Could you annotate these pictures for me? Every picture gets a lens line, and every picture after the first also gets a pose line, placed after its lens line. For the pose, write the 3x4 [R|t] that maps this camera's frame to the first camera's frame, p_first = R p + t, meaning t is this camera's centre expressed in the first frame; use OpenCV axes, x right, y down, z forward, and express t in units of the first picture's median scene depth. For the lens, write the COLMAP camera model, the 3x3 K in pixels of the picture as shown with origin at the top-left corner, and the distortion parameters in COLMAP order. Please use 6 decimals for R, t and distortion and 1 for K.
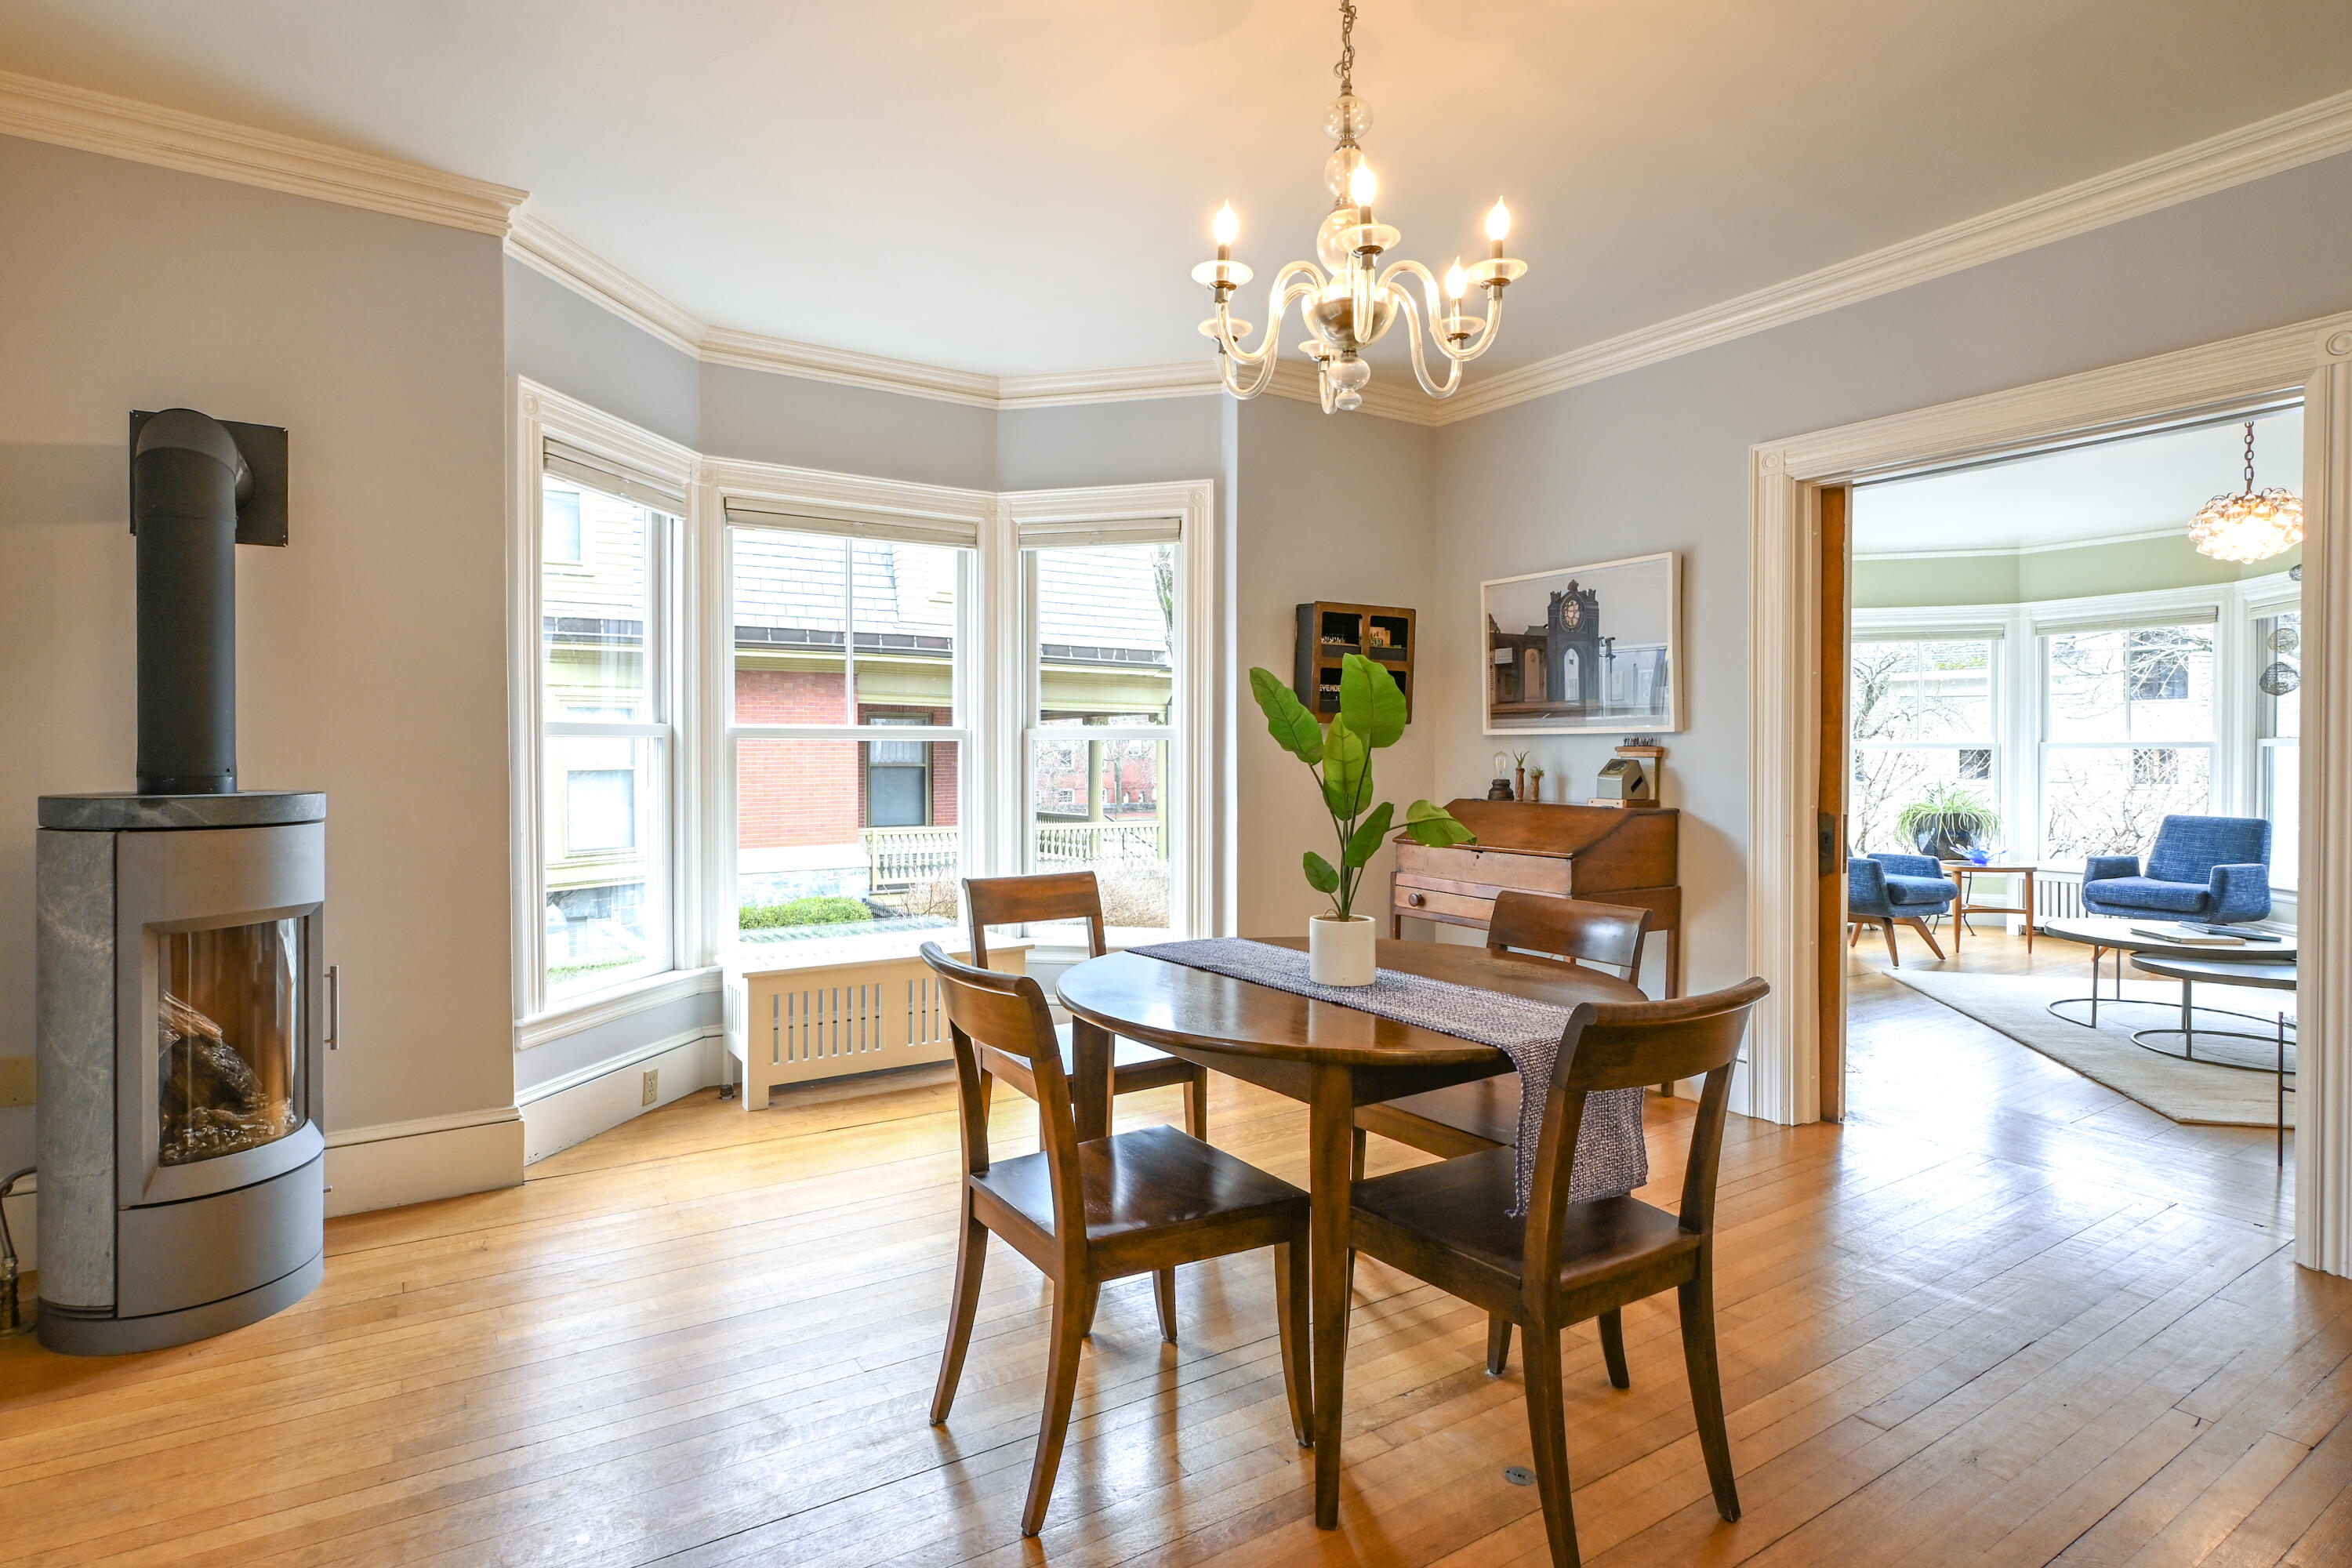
lens RADIAL K [[1197.1, 0, 1134.7], [0, 1197.1, 753.2], [0, 0, 1]] dist [-0.006676, 0.003809]
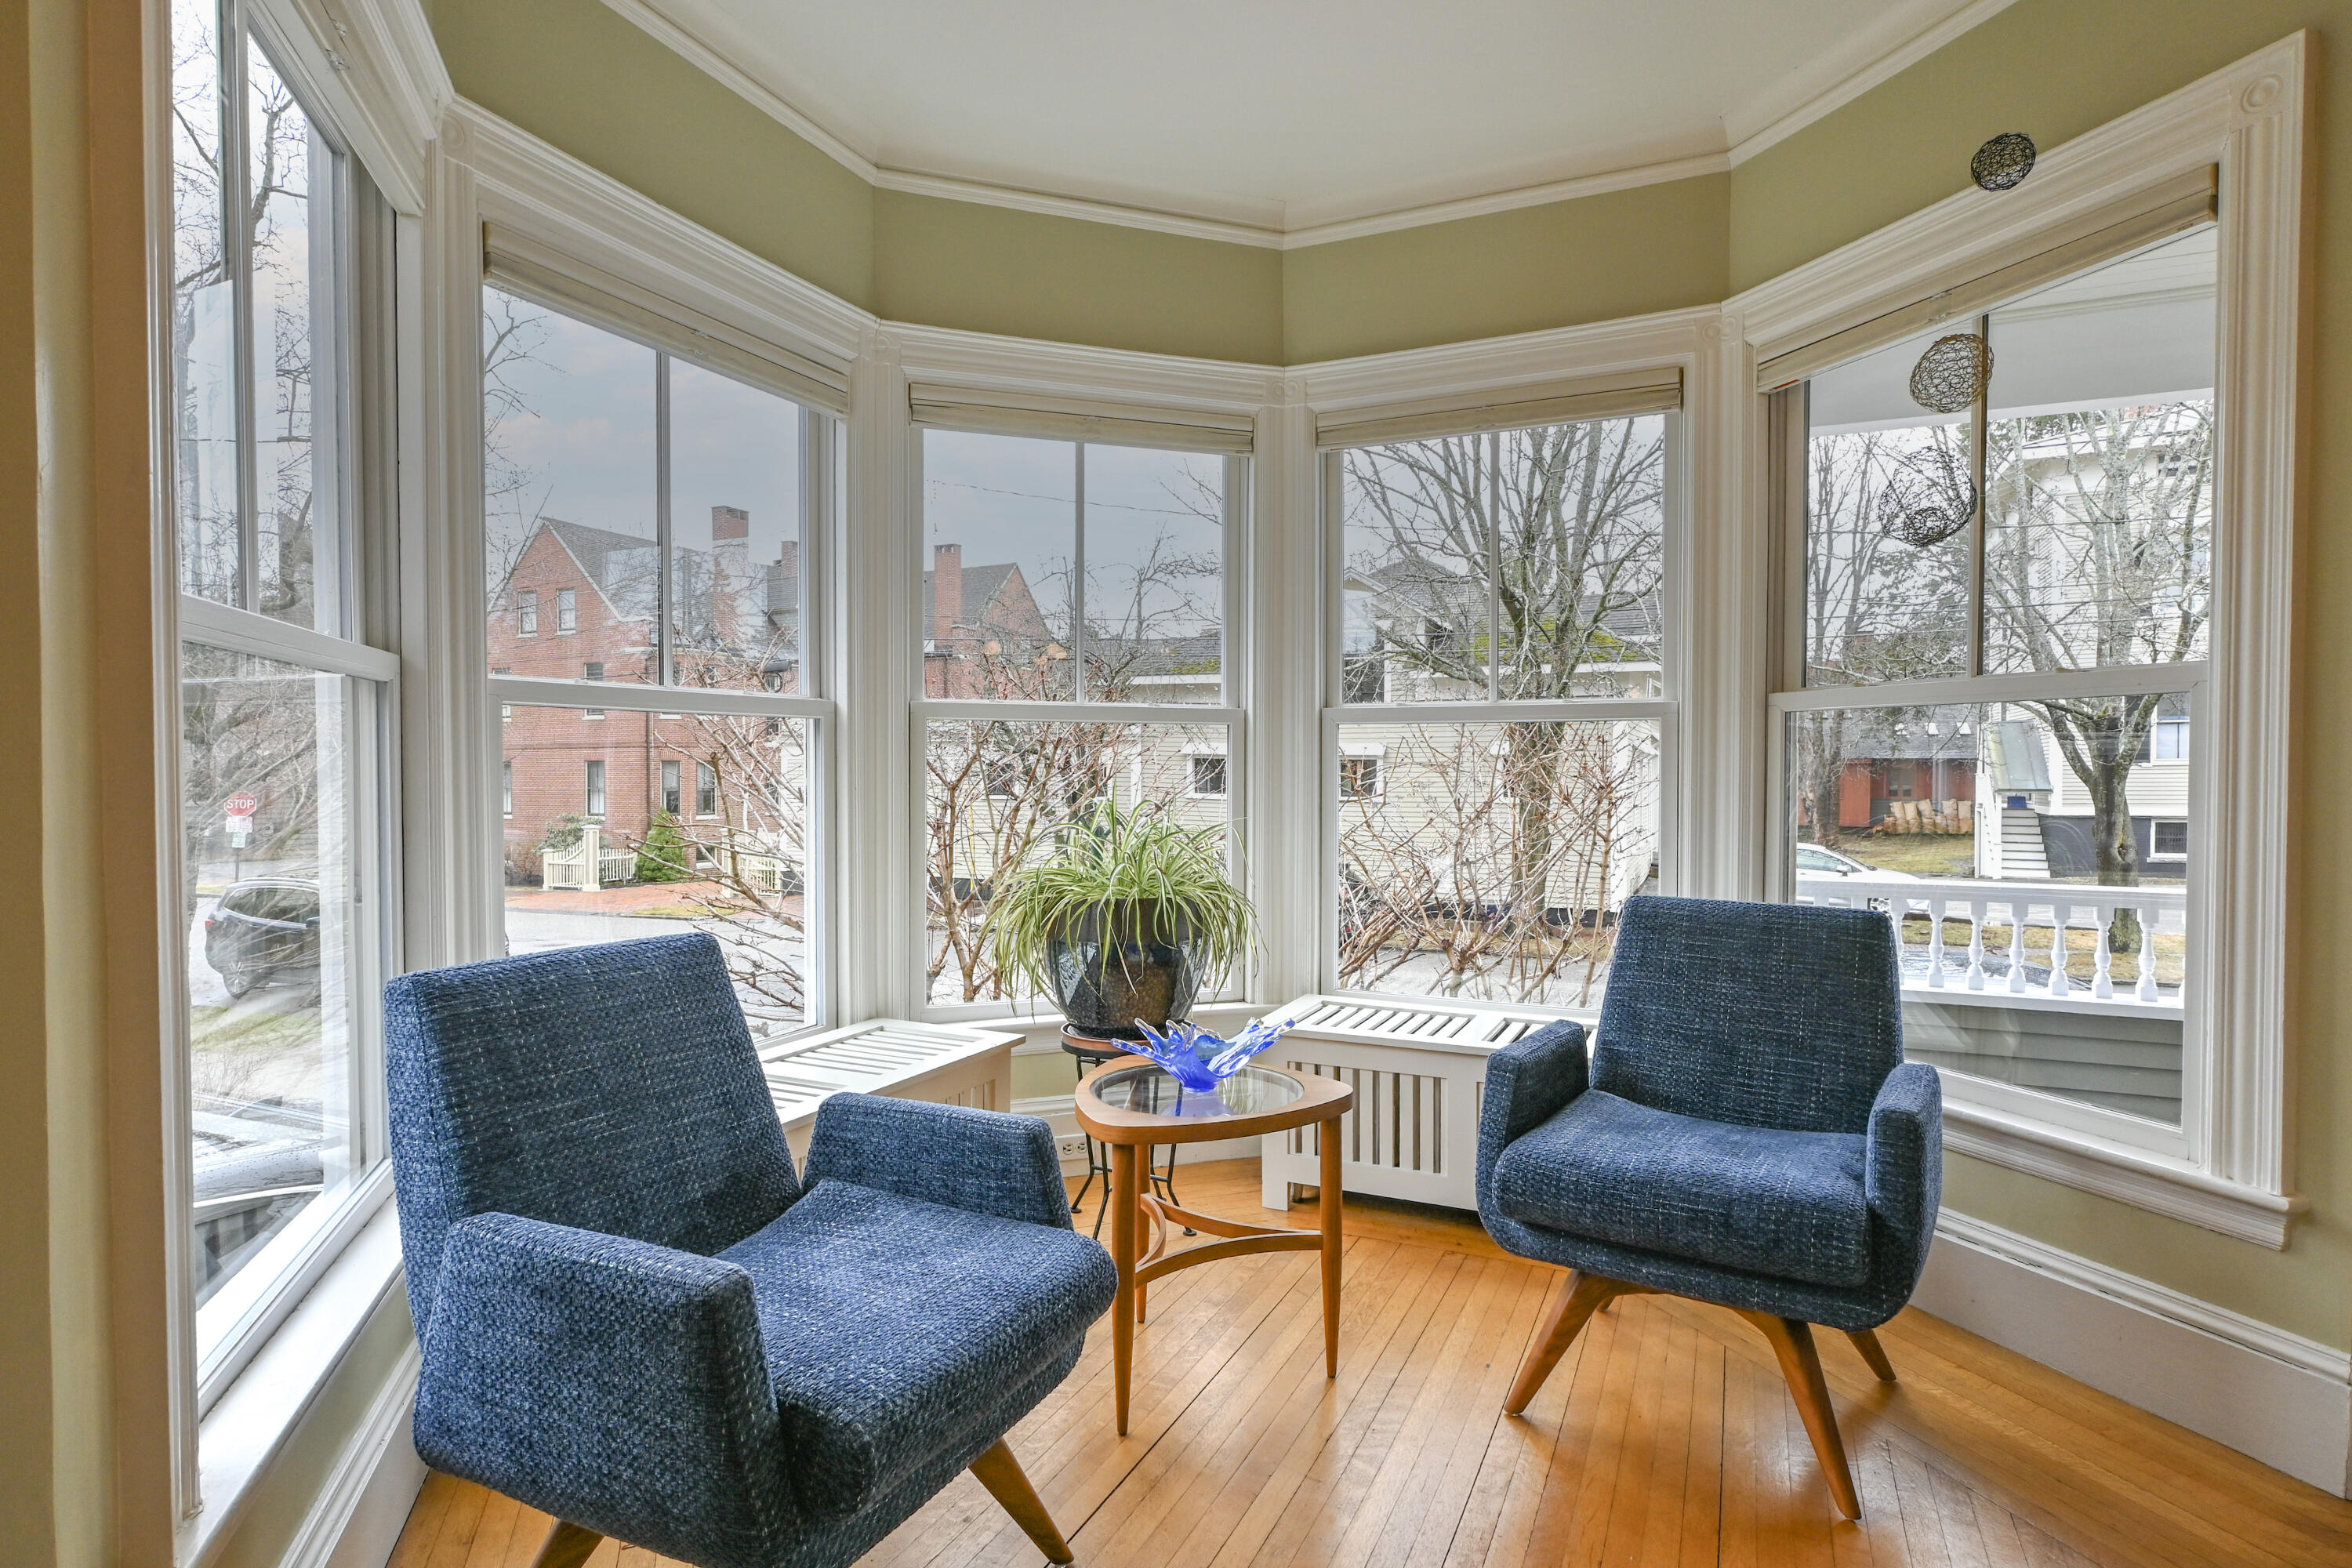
lens RADIAL K [[1197.1, 0, 1184.5], [0, 1197.1, 793.8], [0, 0, 1]] dist [-0.006676, 0.003809]
pose [[0.831435, -0.010634, 0.555520, 0.563455], [0.000793, 0.999839, 0.017952, 0.015199], [-0.555622, -0.014485, 0.831309, 0.788216]]
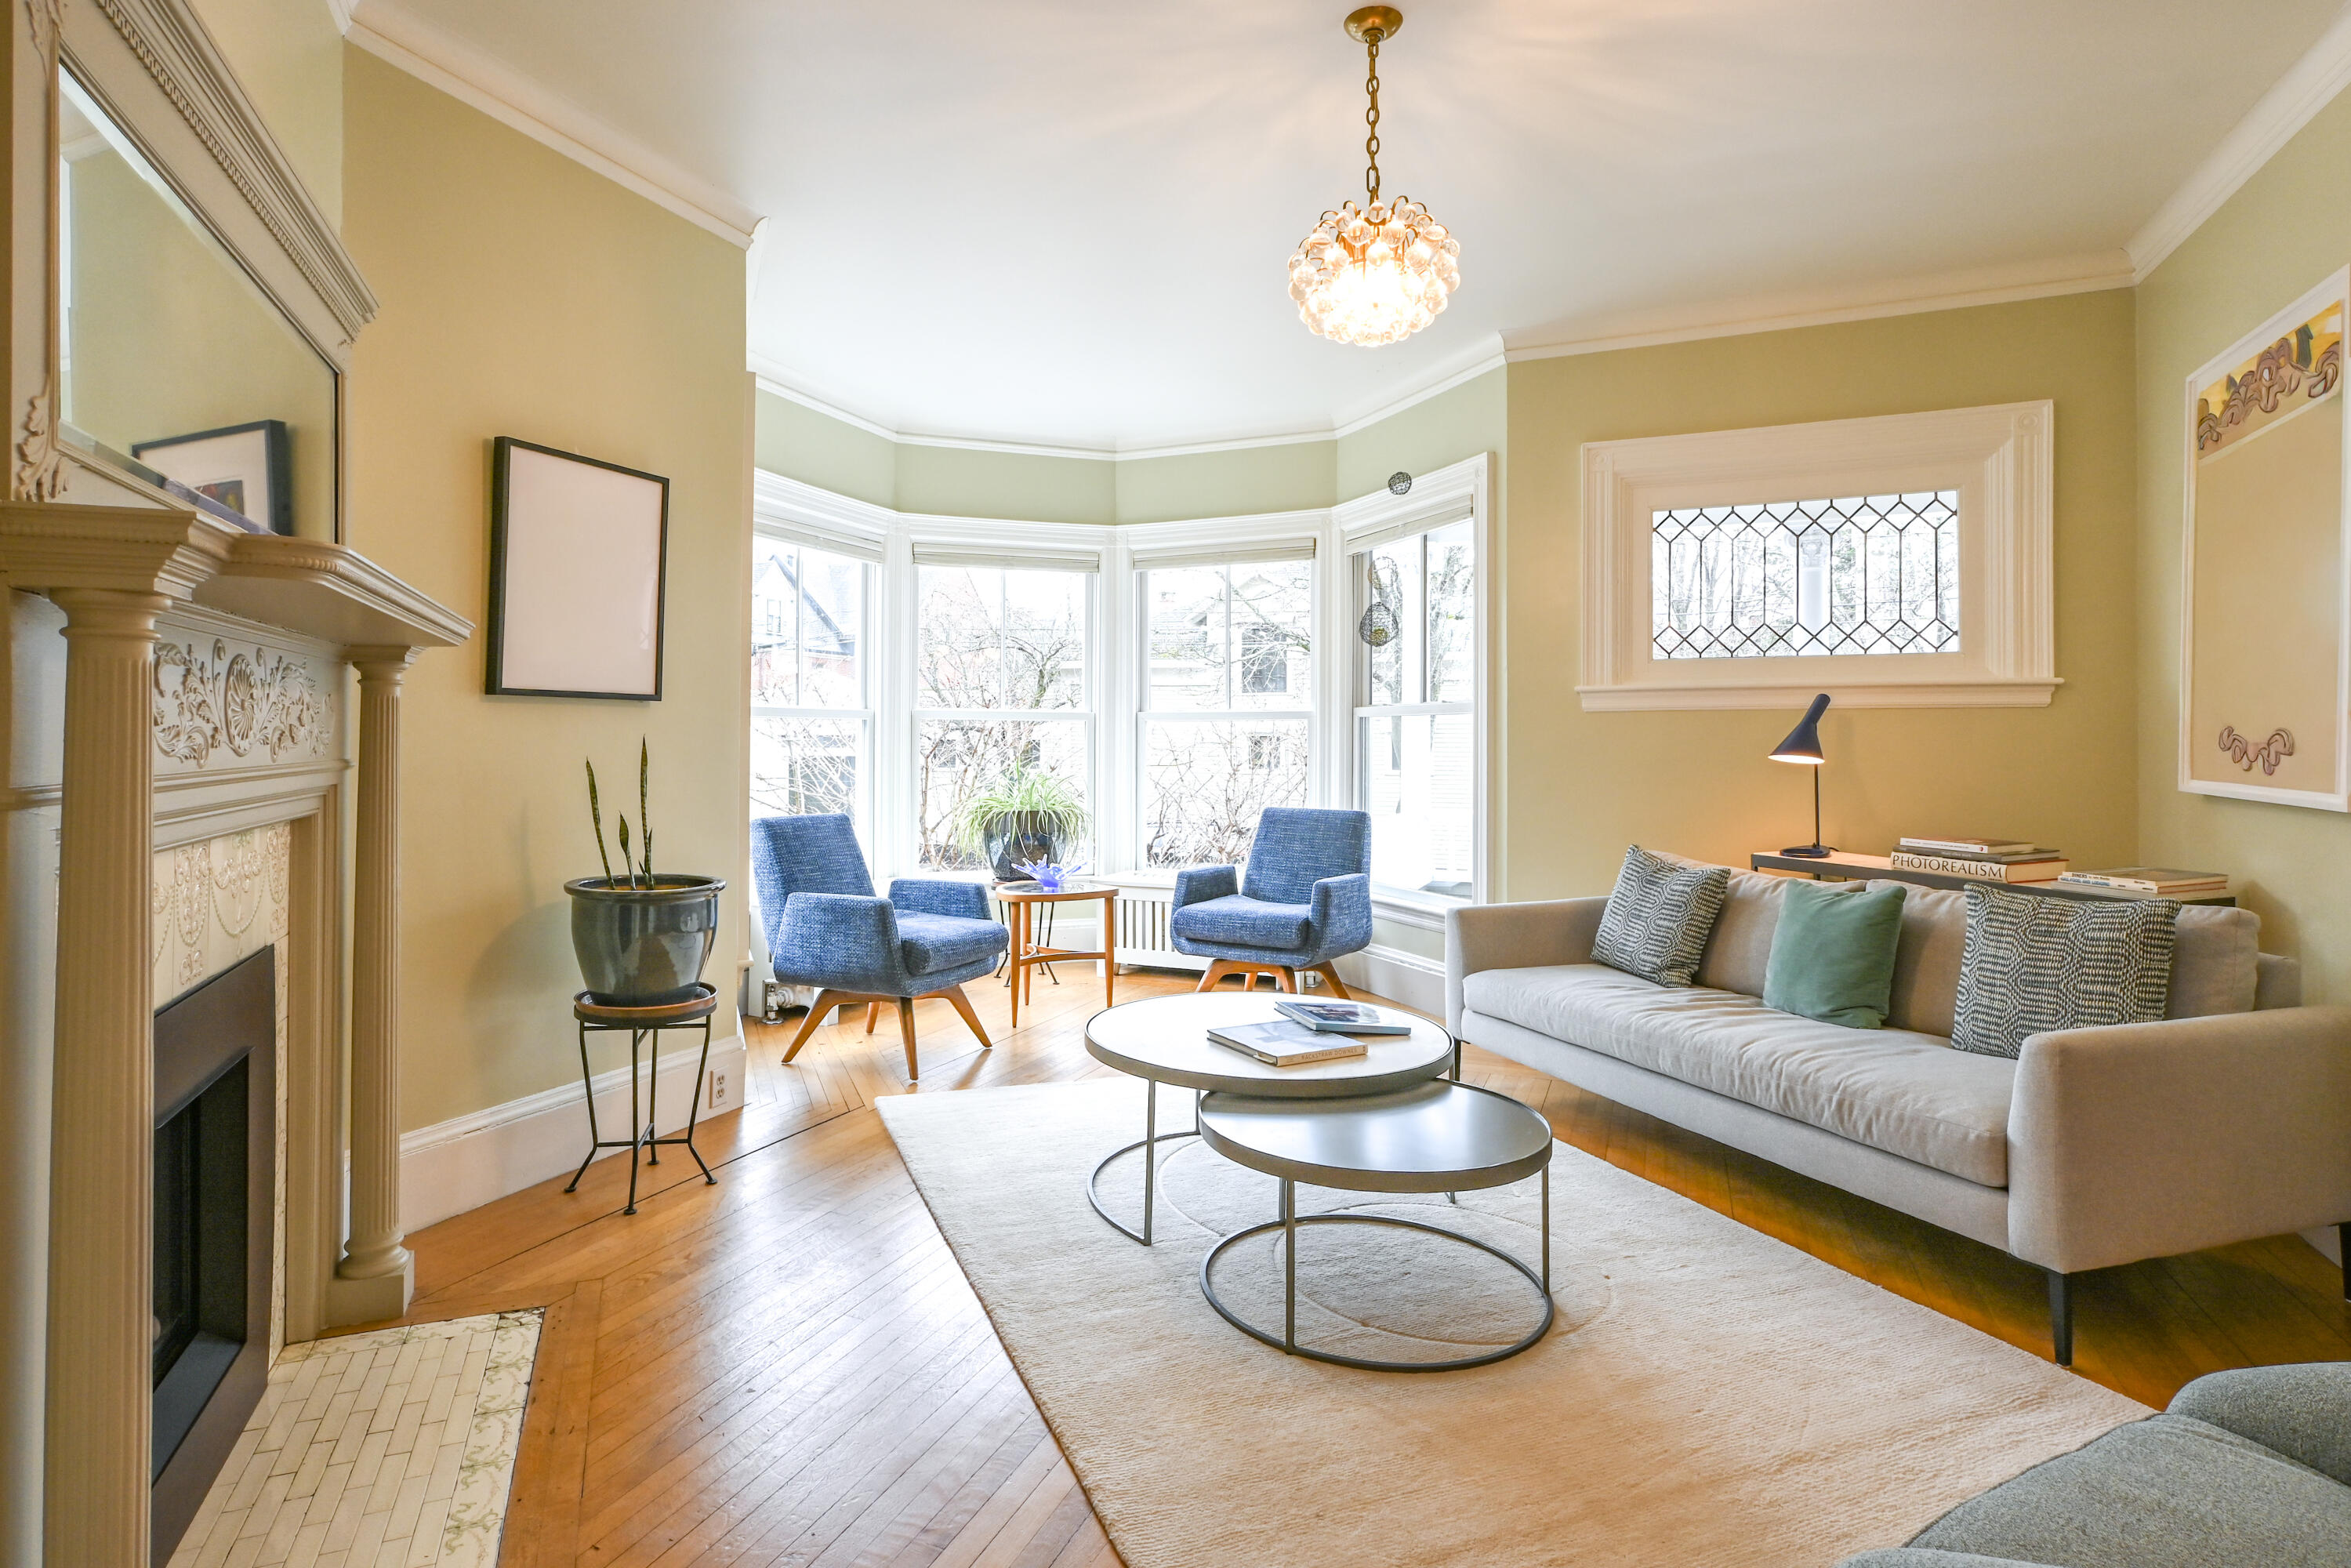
lens RADIAL K [[1196.7, 0, 1156.2], [0, 1196.7, 735.9], [0, 0, 1]] dist [-0.006676, 0.003809]
pose [[0.816911, 0.004371, 0.576748, 0.385830], [0.000413, 0.999967, -0.008164, 0.013994], [-0.576764, 0.006907, 0.816882, 0.438048]]
